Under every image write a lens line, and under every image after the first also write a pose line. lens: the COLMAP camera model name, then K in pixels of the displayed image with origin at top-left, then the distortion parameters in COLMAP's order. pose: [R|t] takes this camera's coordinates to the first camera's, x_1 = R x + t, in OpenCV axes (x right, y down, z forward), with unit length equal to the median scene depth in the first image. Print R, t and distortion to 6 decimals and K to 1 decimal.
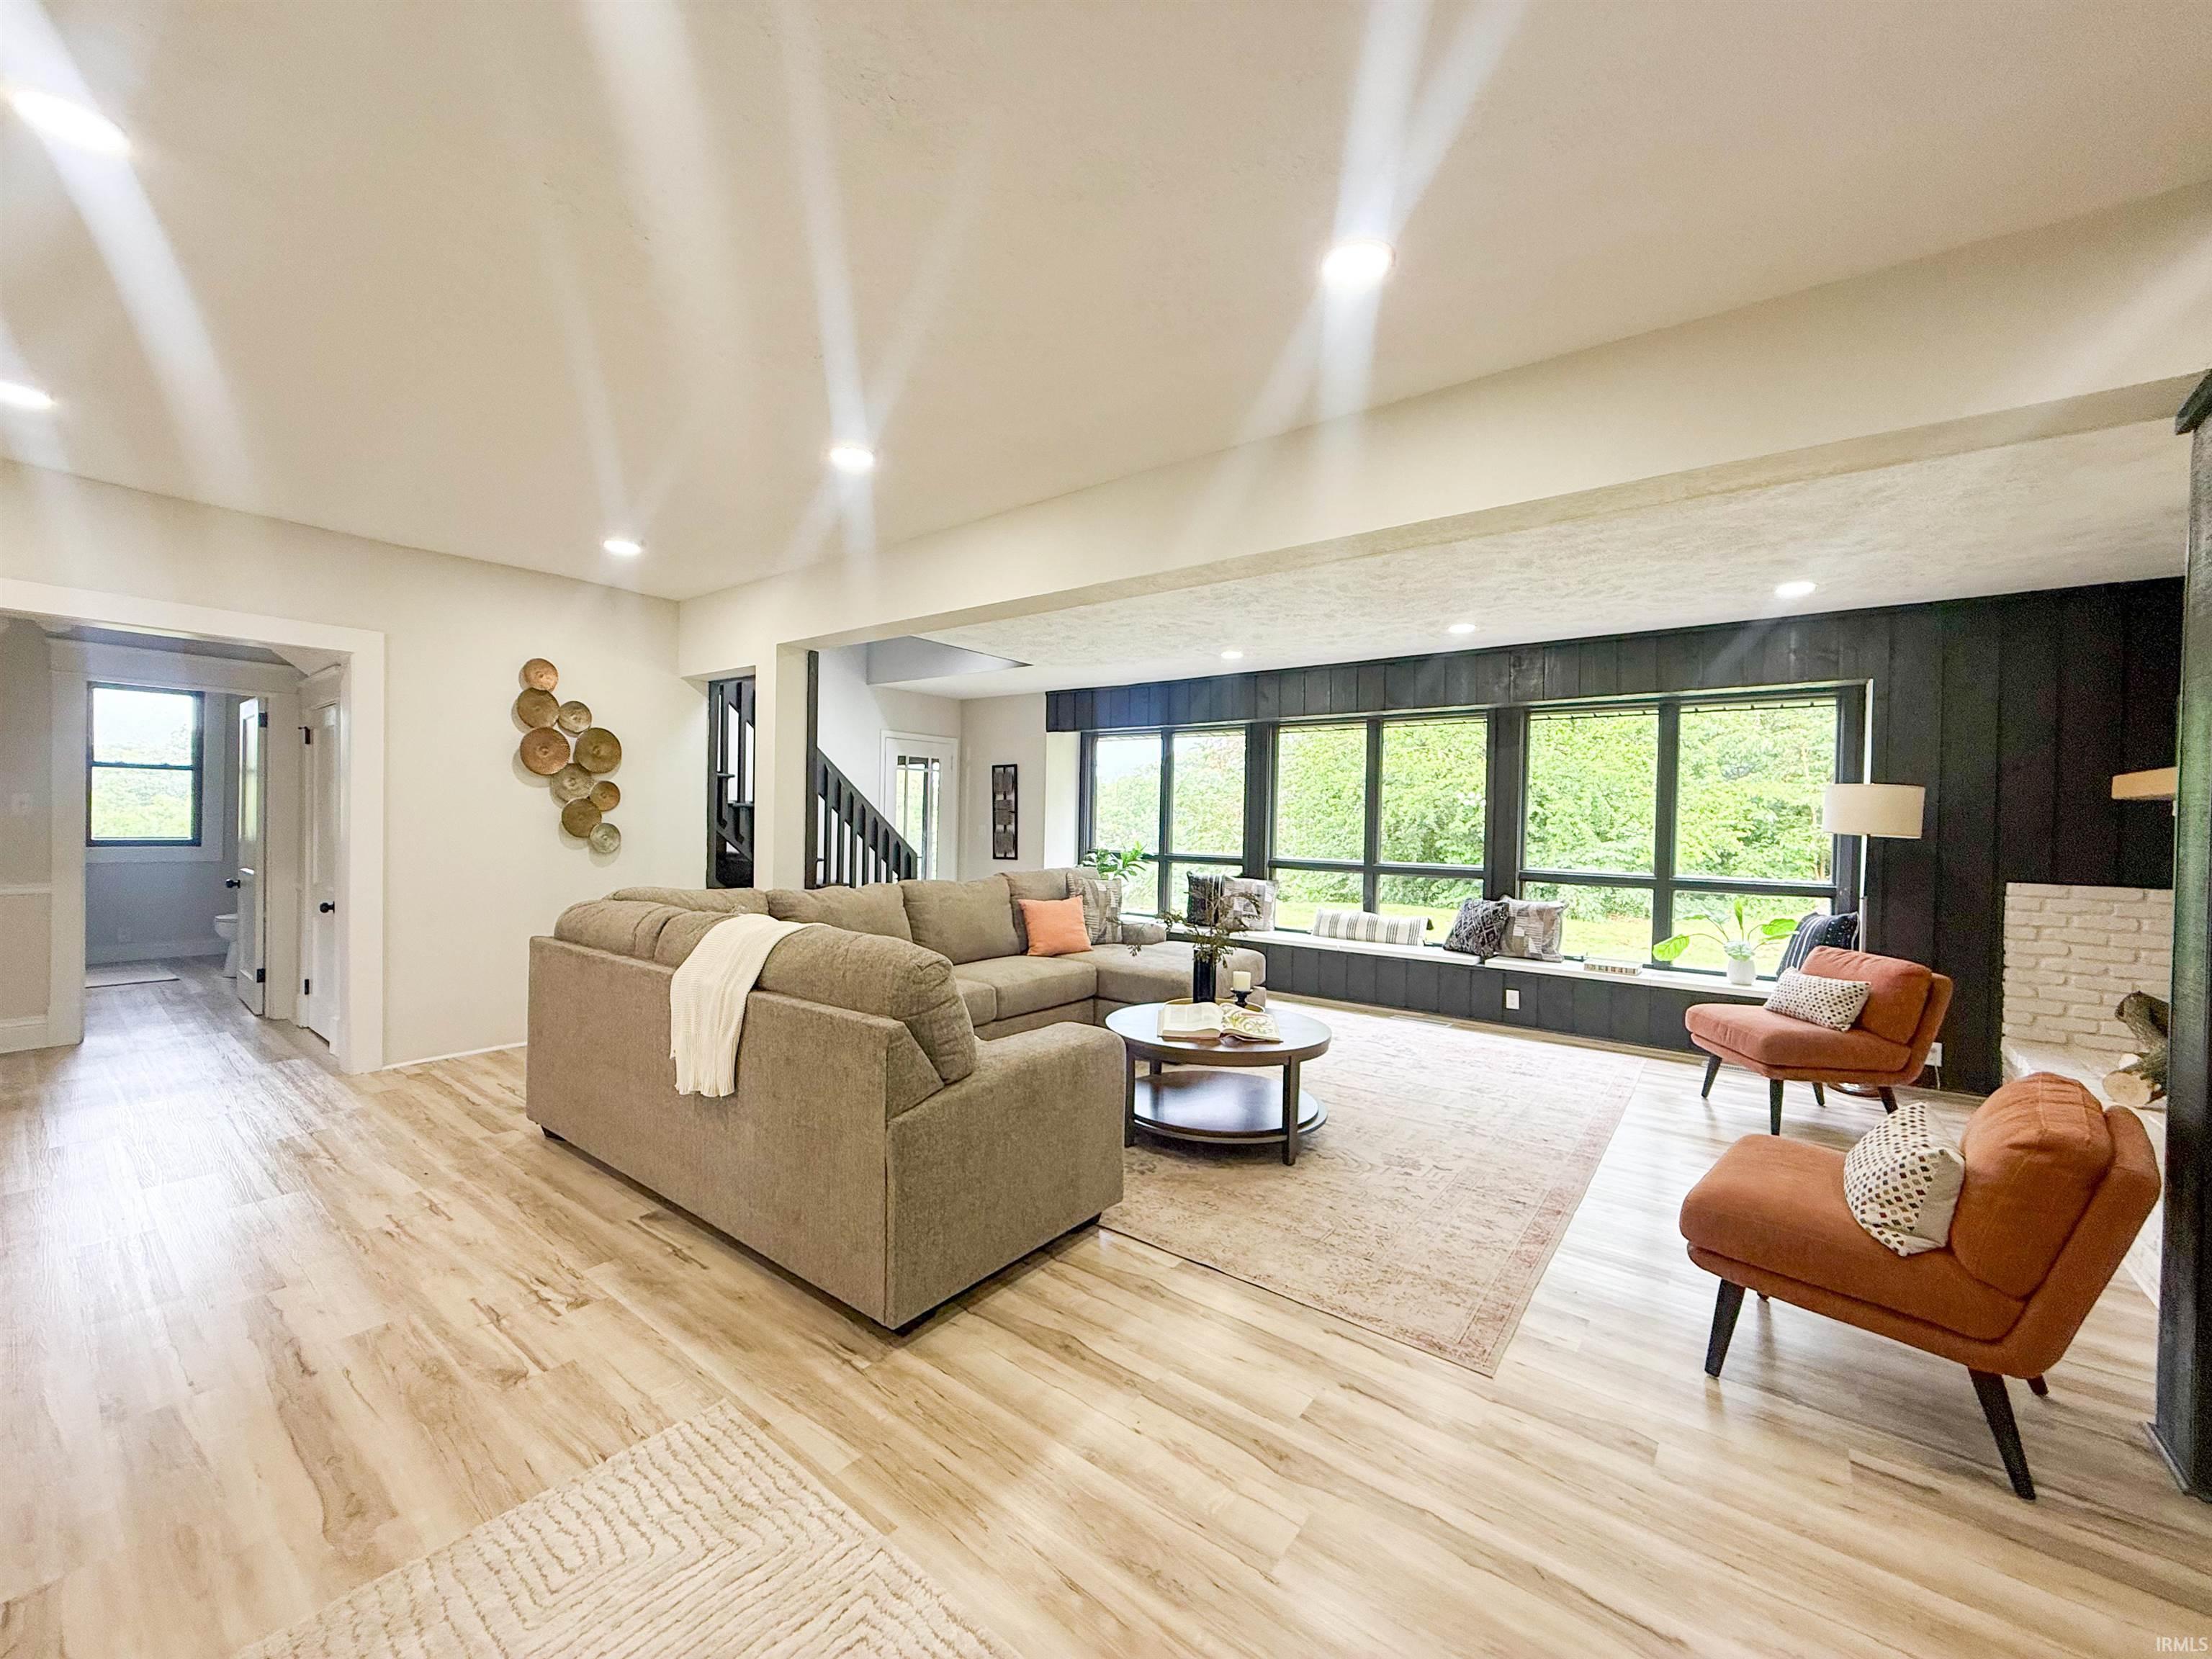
lens RADIAL K [[879.7, 0, 1099.1], [0, 879.7, 821.7], [0, 0, 1]] dist [-0.000307, 0.000310]
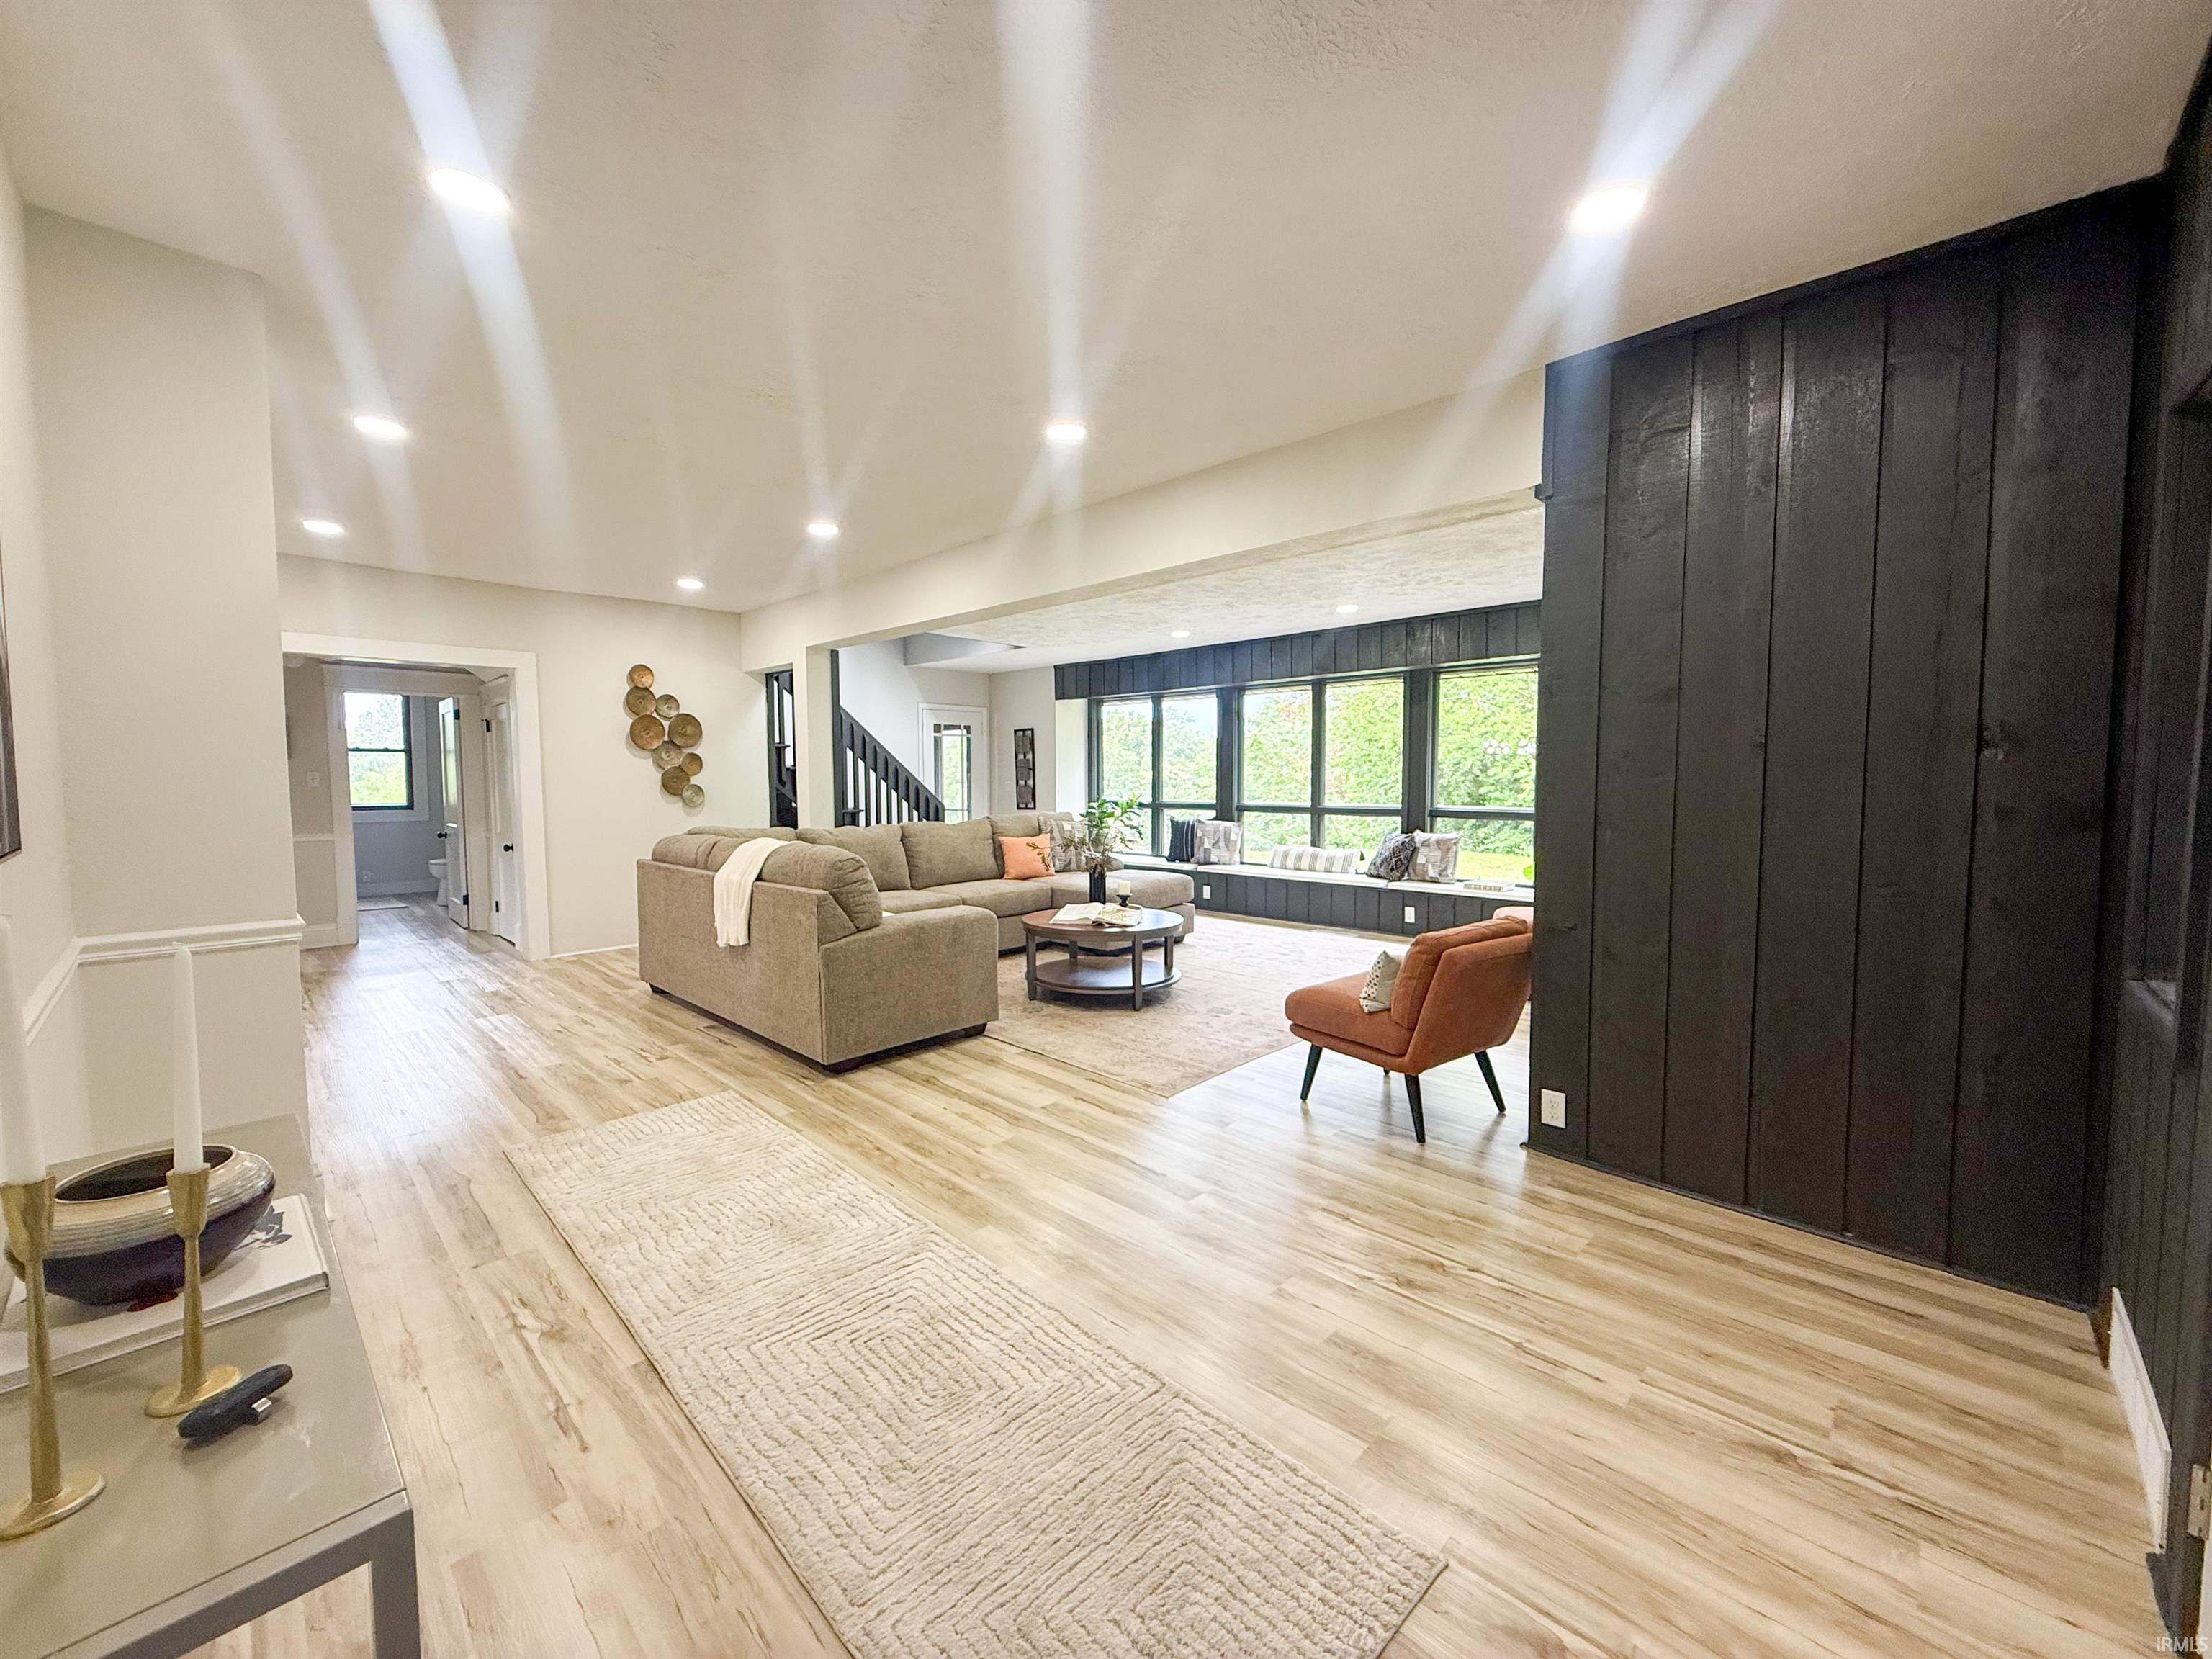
lens RADIAL K [[879.7, 0, 1097.9], [0, 879.7, 820.0], [0, 0, 1]] dist [-0.000307, 0.000310]
pose [[0.993048, -0.017134, -0.116454, 0.383774], [0.022636, 0.998681, 0.046085, 0.015262], [0.115510, -0.048401, 0.992126, -0.487486]]
